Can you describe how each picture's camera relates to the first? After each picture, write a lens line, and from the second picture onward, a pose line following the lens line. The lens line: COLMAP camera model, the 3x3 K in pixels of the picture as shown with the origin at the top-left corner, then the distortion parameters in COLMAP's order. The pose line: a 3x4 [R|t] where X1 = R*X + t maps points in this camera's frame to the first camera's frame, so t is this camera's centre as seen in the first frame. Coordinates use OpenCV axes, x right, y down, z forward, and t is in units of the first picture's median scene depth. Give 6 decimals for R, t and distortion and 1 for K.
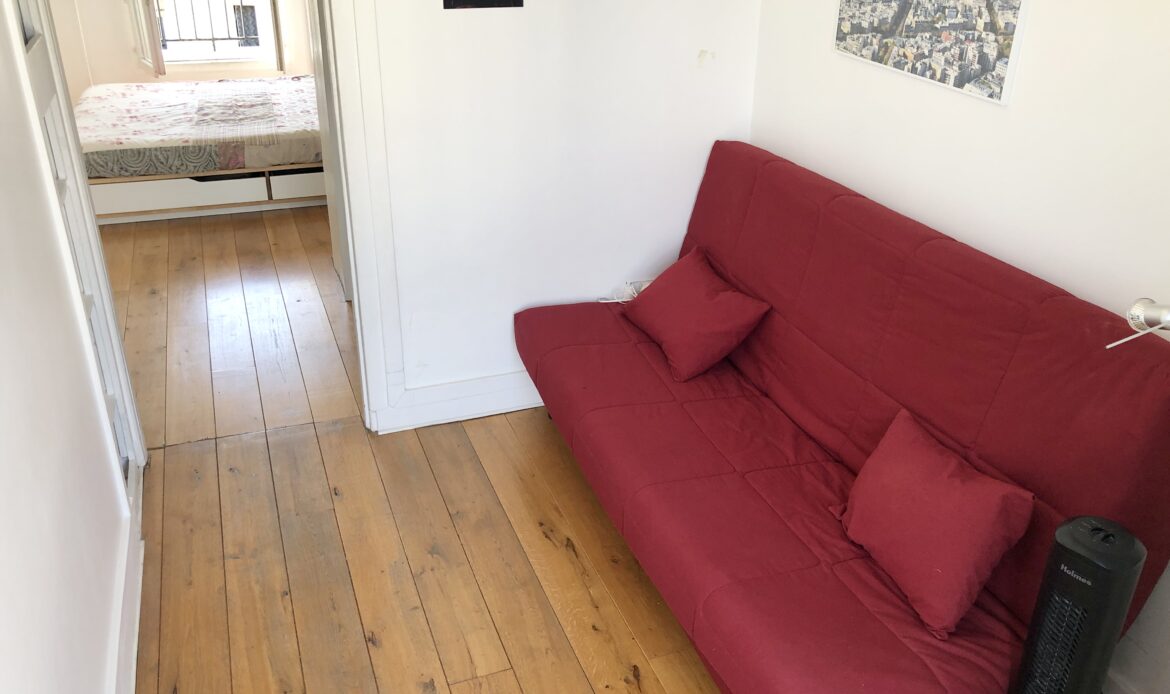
lens RADIAL K [[978.6, 0, 582.3], [0, 978.6, 352.9], [0, 0, 1]] dist [0.029344, -0.020149]
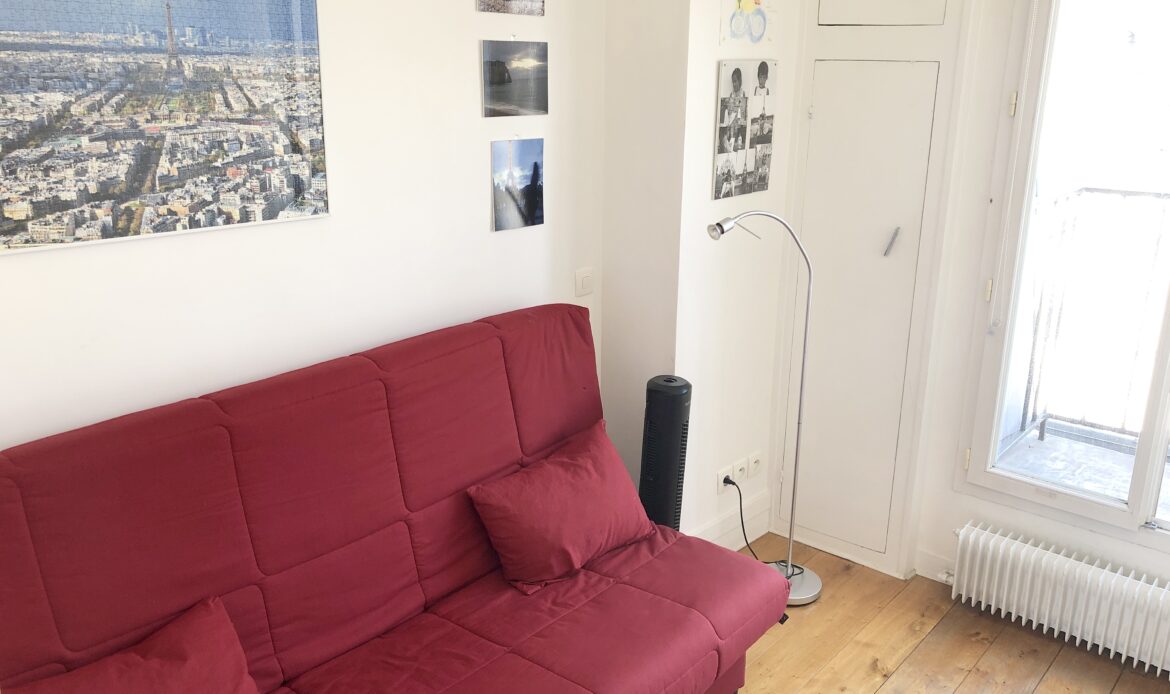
lens RADIAL K [[978.6, 0, 585.4], [0, 978.6, 346.1], [0, 0, 1]] dist [0.029344, -0.020149]
pose [[-0.499292, -0.259099, 0.826786, -0.522455], [0.373442, 0.796702, 0.475191, -0.481883], [-0.781824, 0.546016, -0.301028, 1.073110]]
